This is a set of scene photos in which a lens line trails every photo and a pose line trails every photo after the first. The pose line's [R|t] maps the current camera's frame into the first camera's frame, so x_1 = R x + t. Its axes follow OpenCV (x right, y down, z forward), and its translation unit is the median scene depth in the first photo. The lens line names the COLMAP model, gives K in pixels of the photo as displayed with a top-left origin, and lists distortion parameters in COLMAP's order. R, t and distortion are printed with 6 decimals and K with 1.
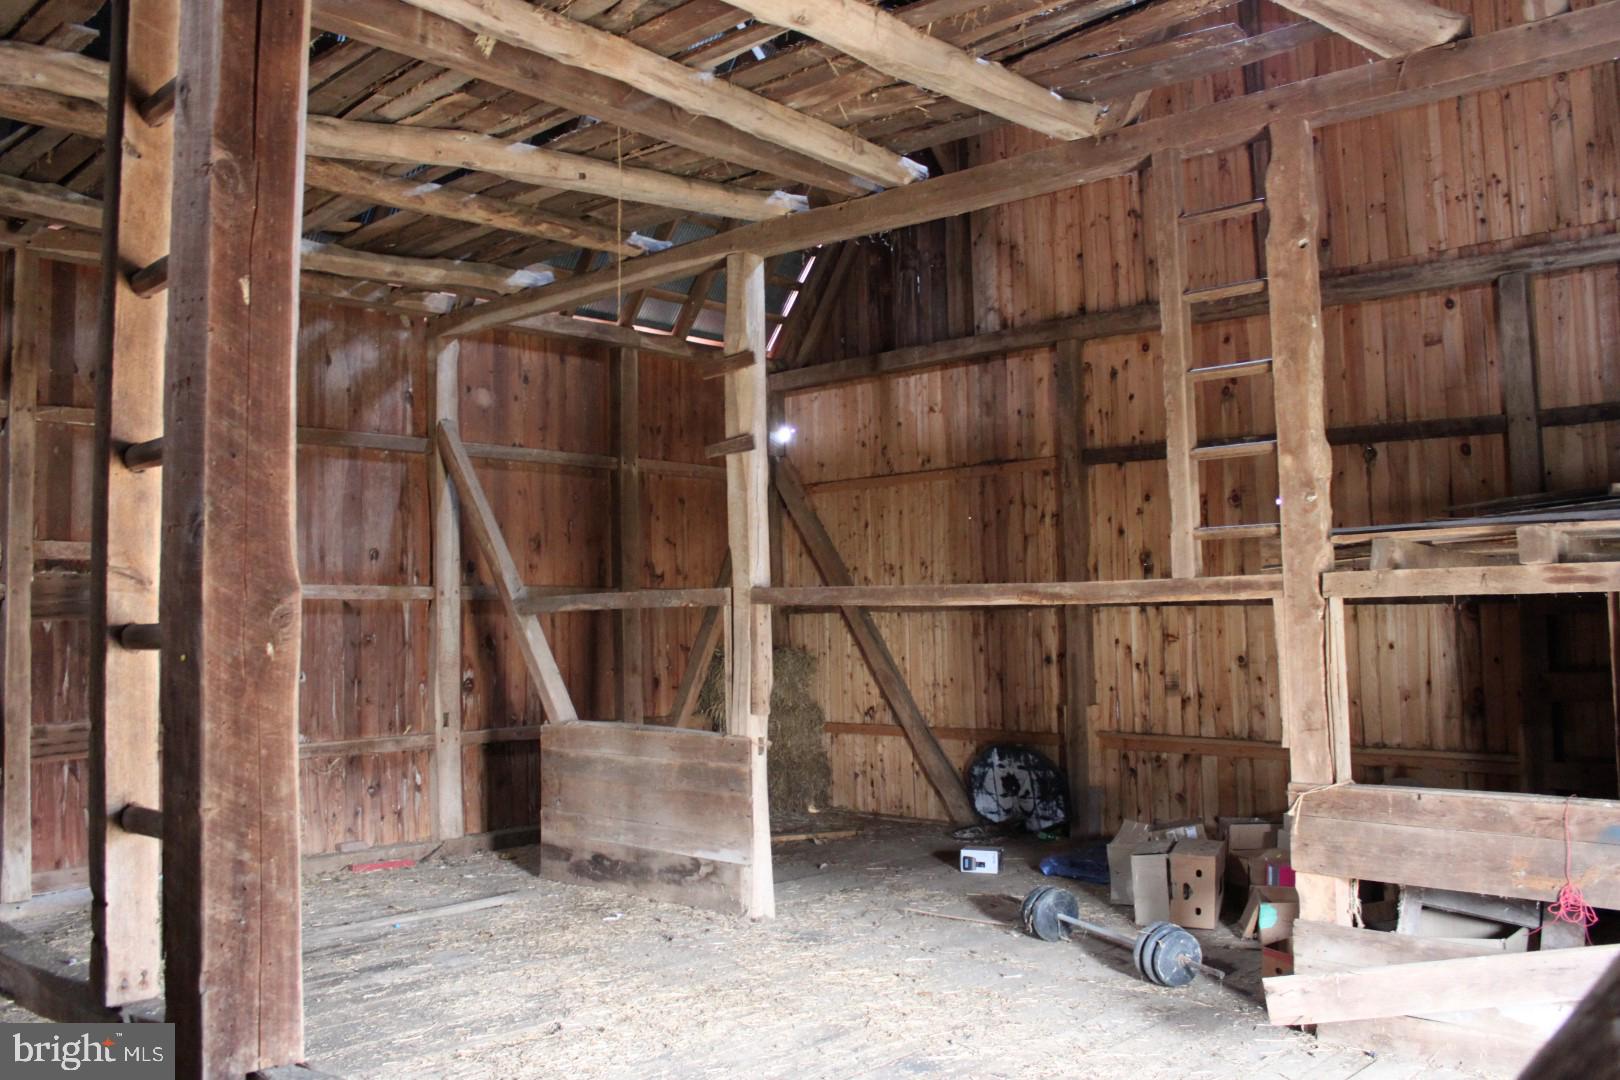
lens RADIAL K [[1341.8, 0, 821.2], [0, 1341.8, 536.0], [0, 0, 1]] dist [-0.145073, 0.120816]
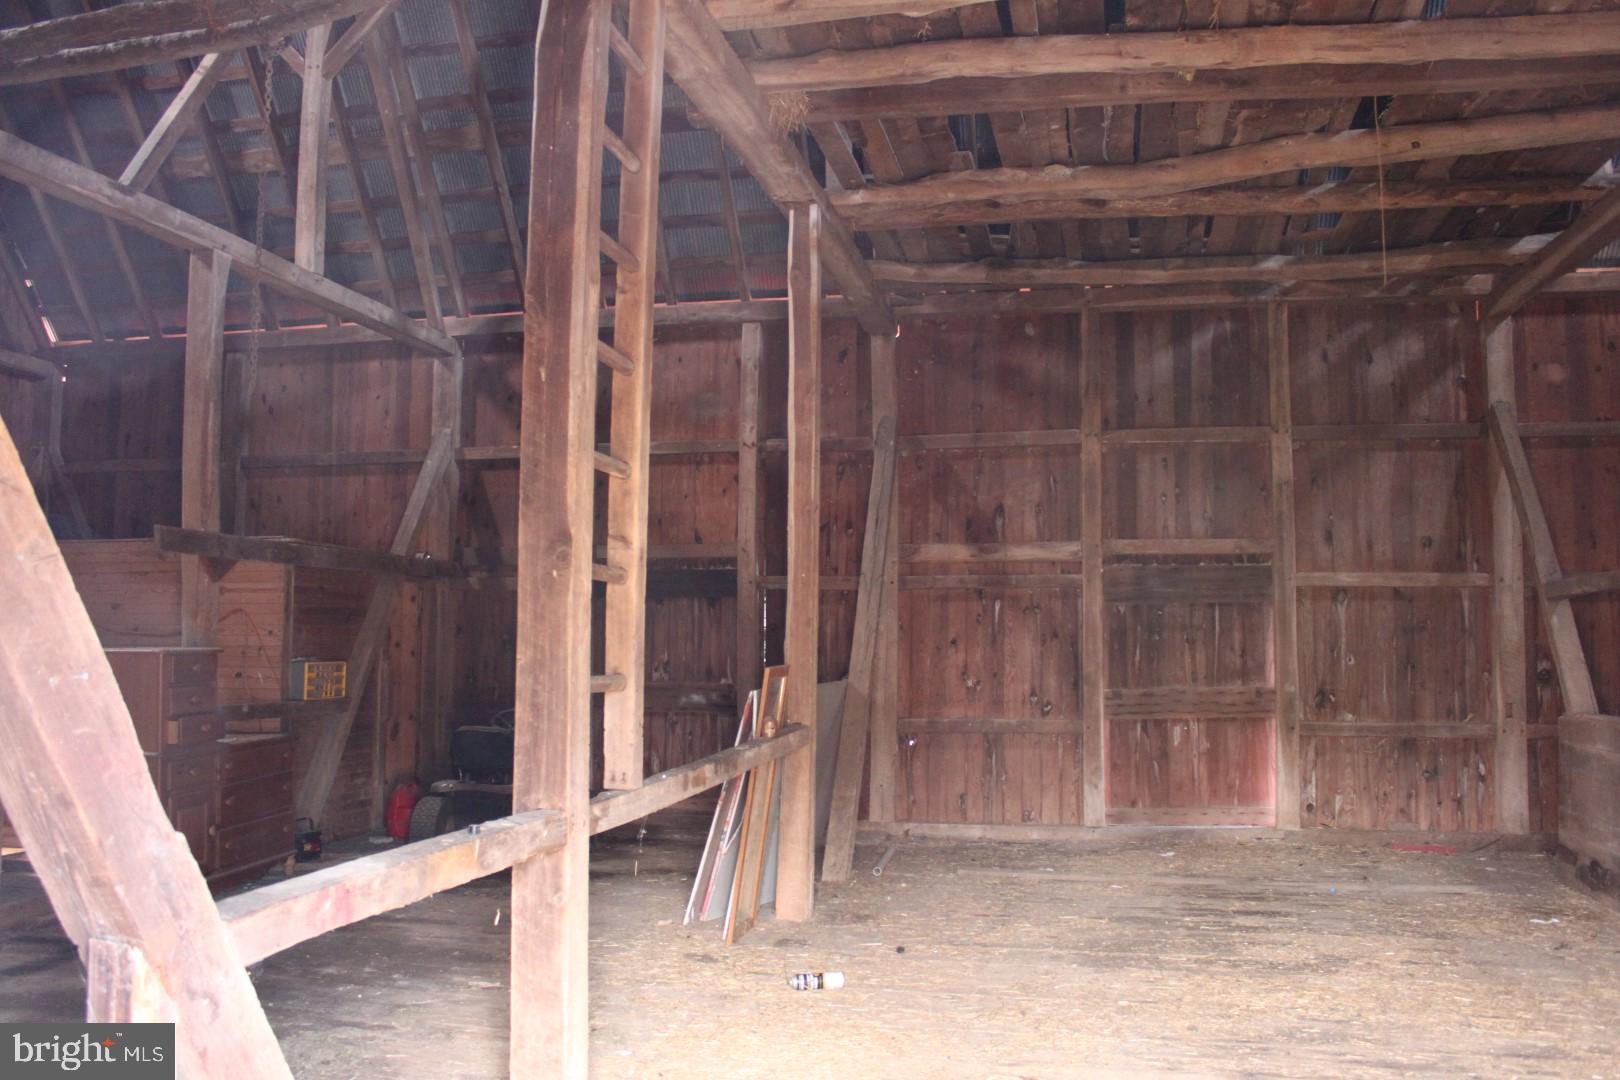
lens RADIAL K [[1341.8, 0, 821.2], [0, 1341.8, 536.0], [0, 0, 1]] dist [-0.145073, 0.120816]
pose [[0.520398, -0.040634, -0.852957, 0.282732], [0.033725, 0.999066, -0.027018, 0.021007], [0.853258, -0.014706, 0.521282, 0.080498]]
